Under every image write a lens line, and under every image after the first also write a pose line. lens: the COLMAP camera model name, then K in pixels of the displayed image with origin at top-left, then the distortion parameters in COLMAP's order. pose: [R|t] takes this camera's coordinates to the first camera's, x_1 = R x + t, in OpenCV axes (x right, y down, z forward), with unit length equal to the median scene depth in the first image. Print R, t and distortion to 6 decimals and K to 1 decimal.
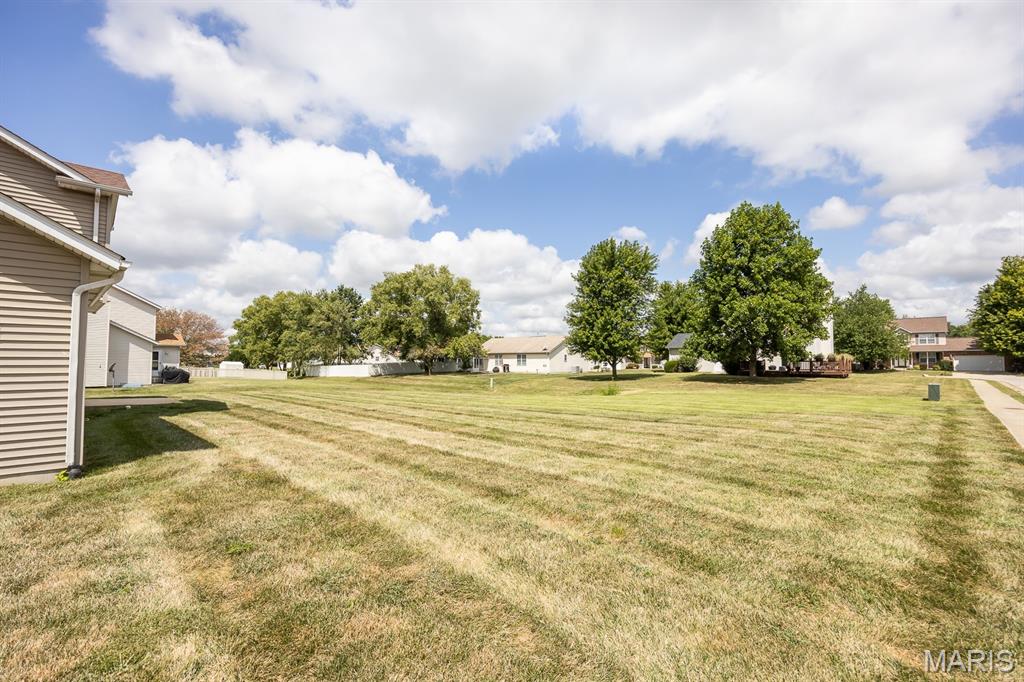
lens RADIAL K [[468.3, 0, 512.3], [0, 468.3, 345.8], [0, 0, 1]] dist [-0.000172, -0.000077]
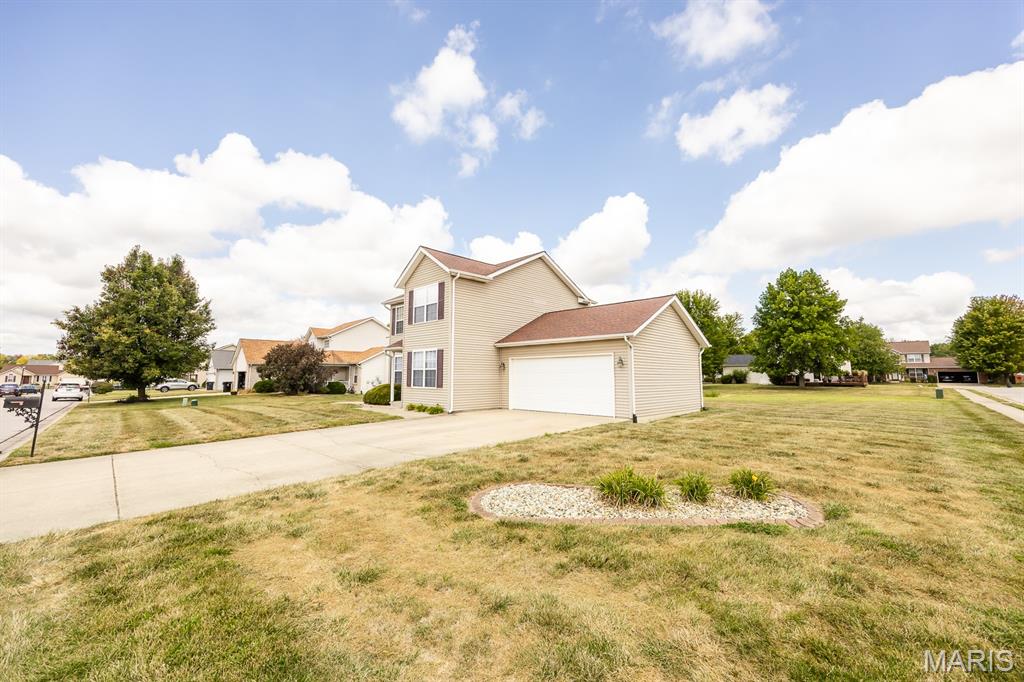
lens RADIAL K [[410.5, 0, 507.5], [0, 410.5, 336.6], [0, 0, 1]] dist [0.000941, -0.000123]
pose [[0.999270, -0.002786, -0.038113, -0.241835], [0.000499, 0.998205, -0.059889, -0.008104], [0.038211, 0.059826, 0.997477, -0.223923]]
